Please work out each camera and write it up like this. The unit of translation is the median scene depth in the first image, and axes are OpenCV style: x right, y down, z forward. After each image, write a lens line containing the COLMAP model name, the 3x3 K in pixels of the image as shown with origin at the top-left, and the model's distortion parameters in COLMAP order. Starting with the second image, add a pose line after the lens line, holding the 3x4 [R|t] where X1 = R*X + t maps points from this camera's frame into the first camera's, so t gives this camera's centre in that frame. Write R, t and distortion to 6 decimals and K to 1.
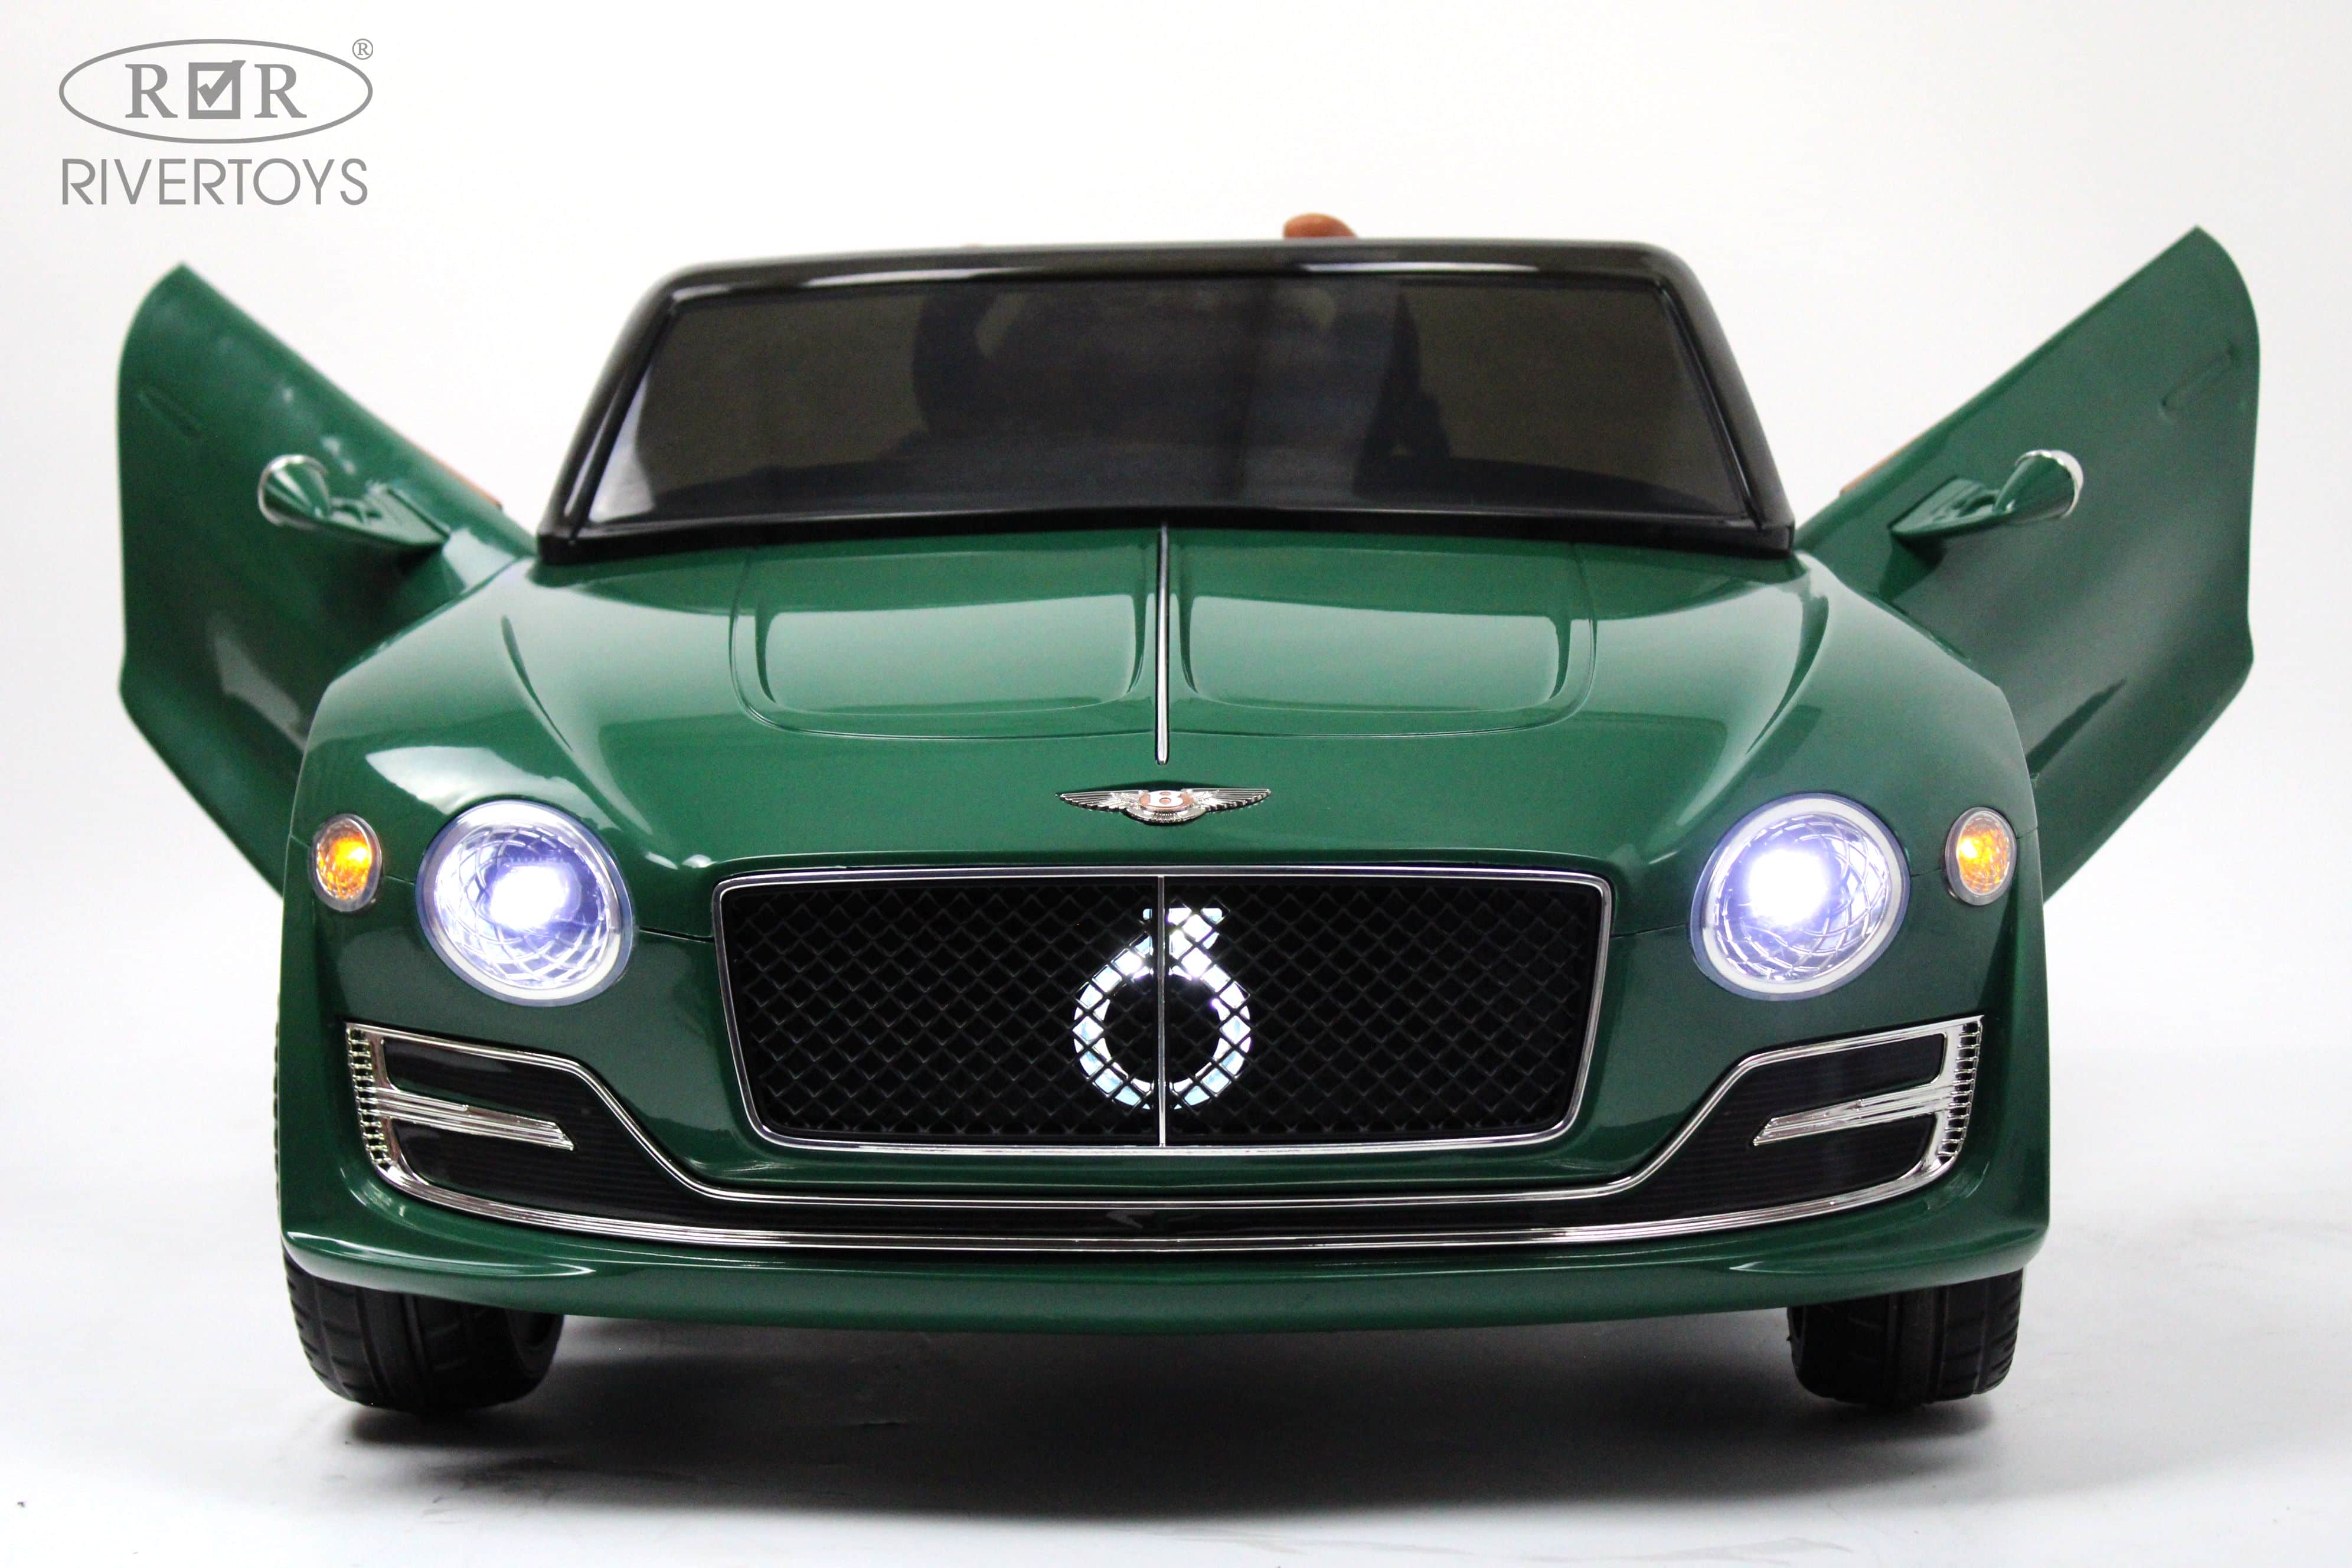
lens RADIAL K [[4860.2, 0, 1176.0], [0, 4860.2, 784.0], [0, 0, 1]] dist [0.038148, -0.013944]
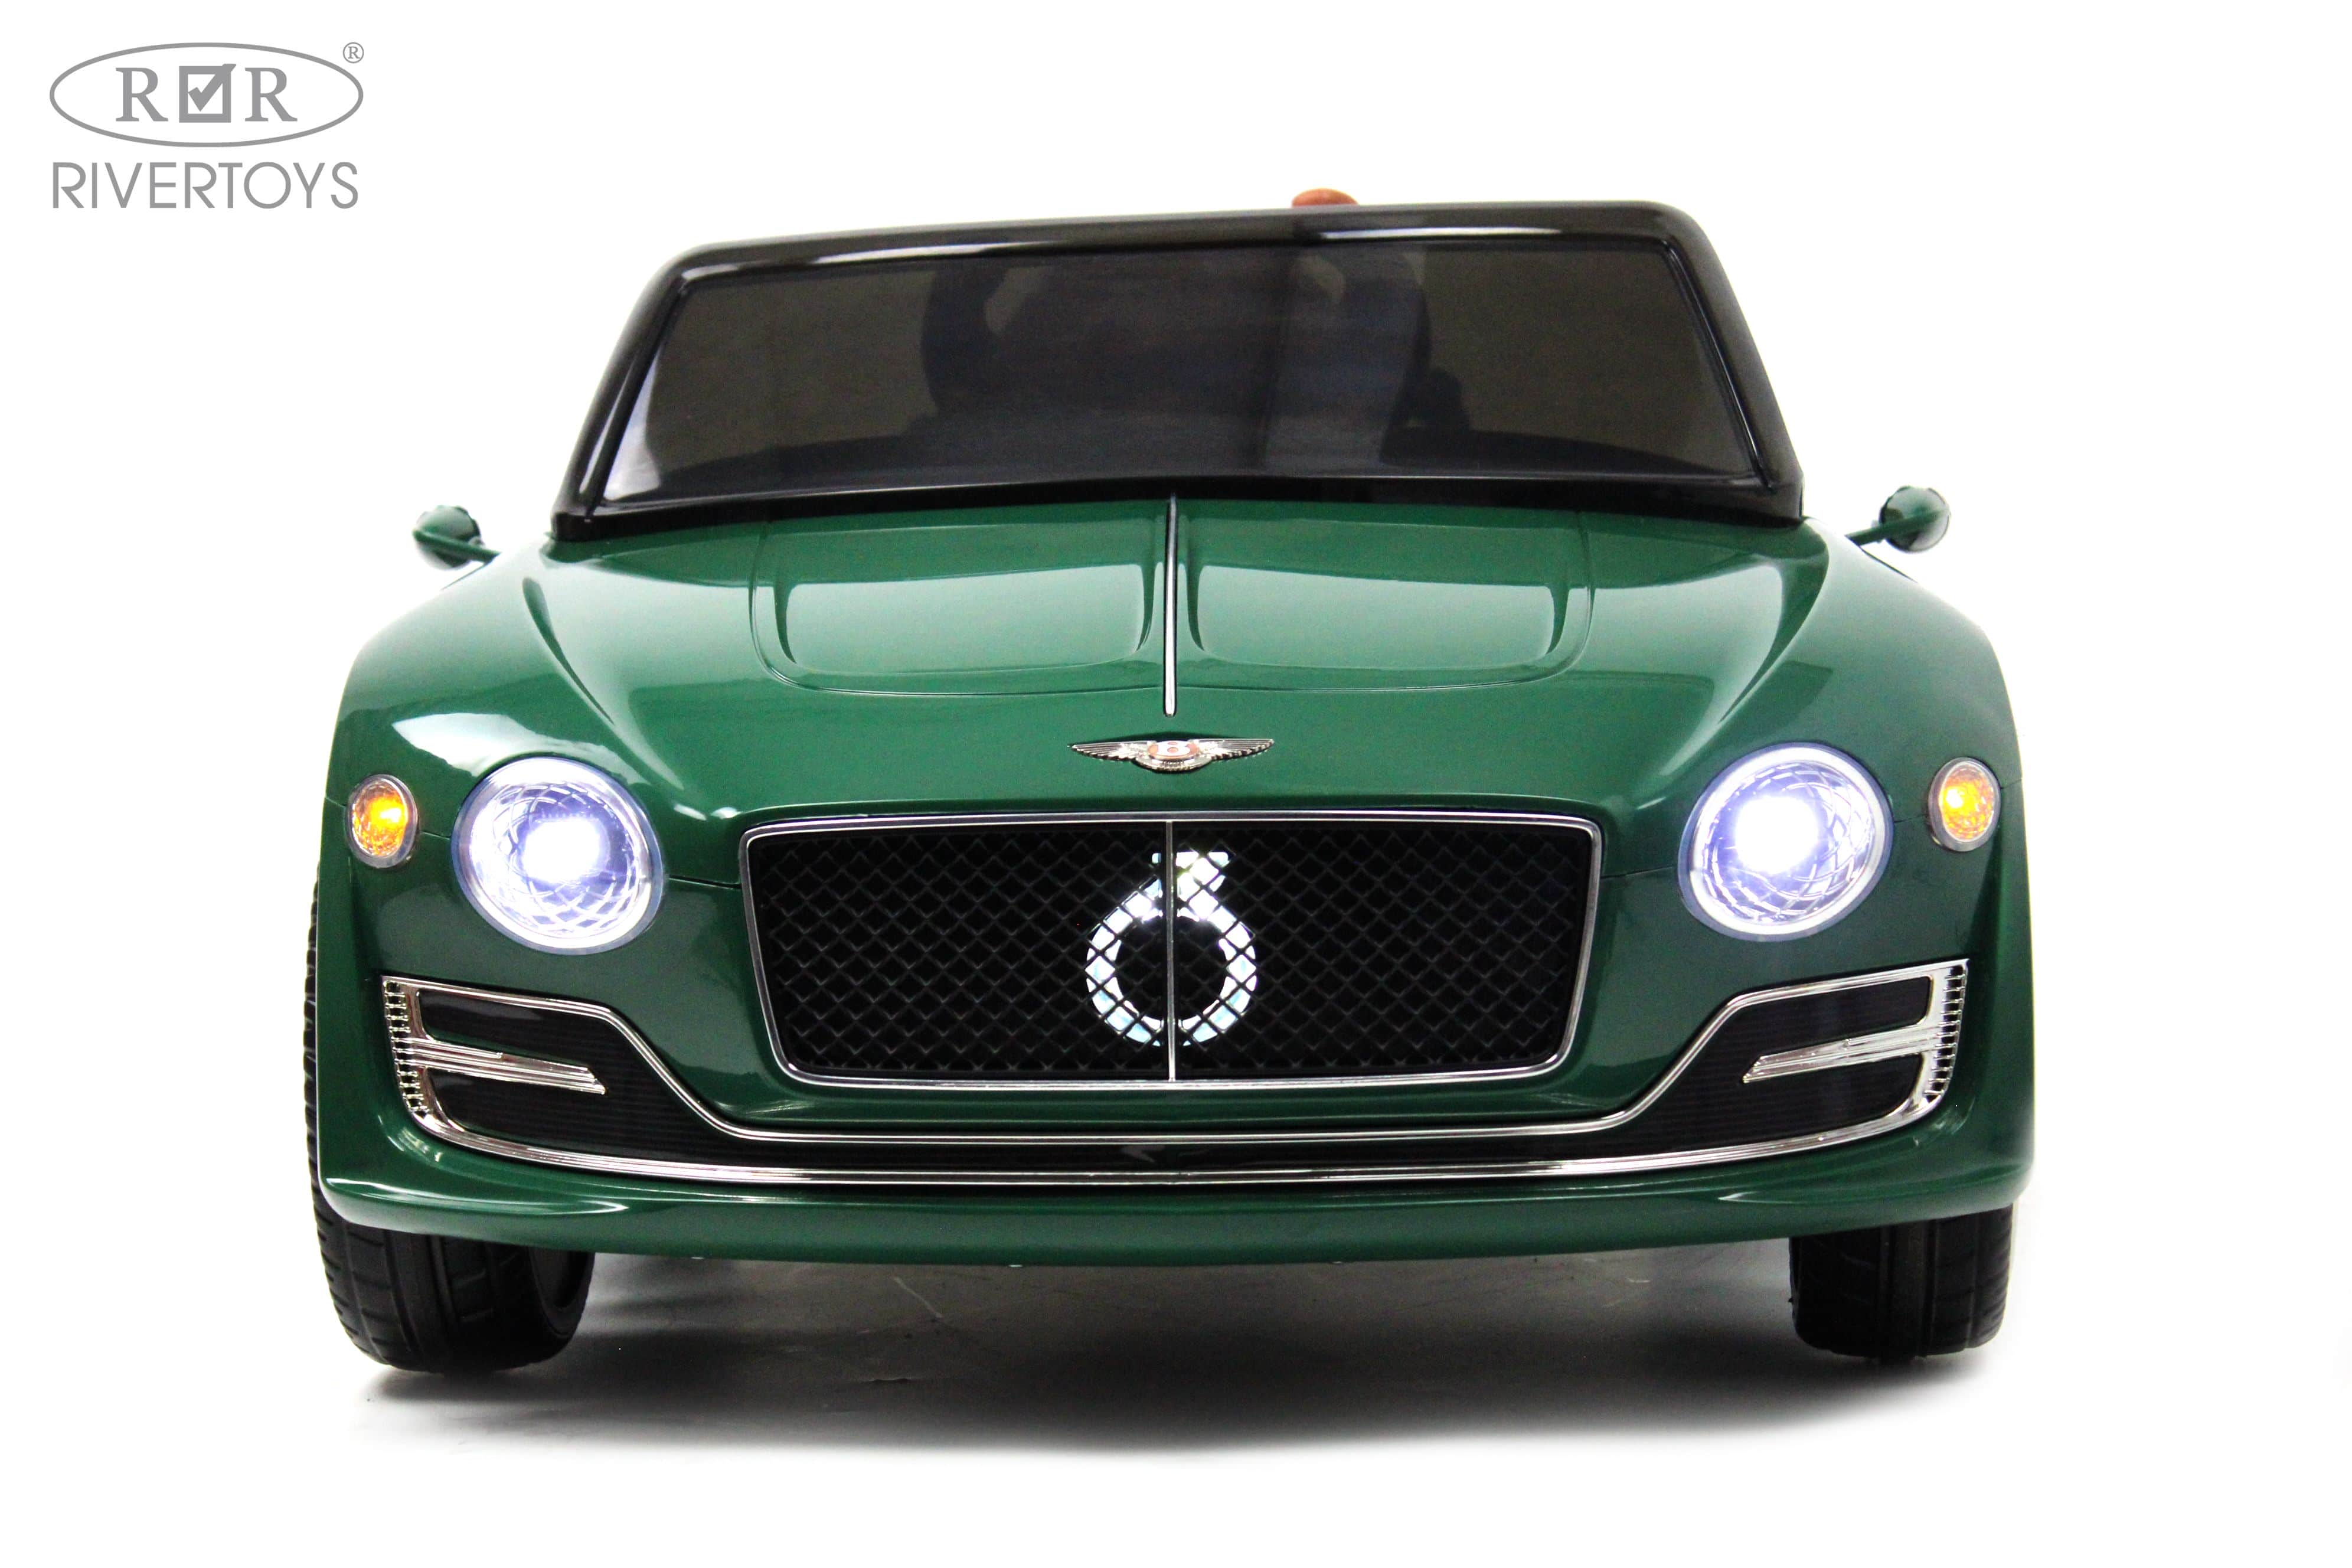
lens RADIAL K [[5778.0, 0, 1176.0], [0, 5778.0, 784.0], [0, 0, 1]] dist [0.082951, 0.300403]
pose [[0.999959, -0.006546, -0.006270, 0.006170], [0.006447, 0.999856, -0.015683, 0.030036], [0.006372, 0.015642, 0.999857, -0.239213]]
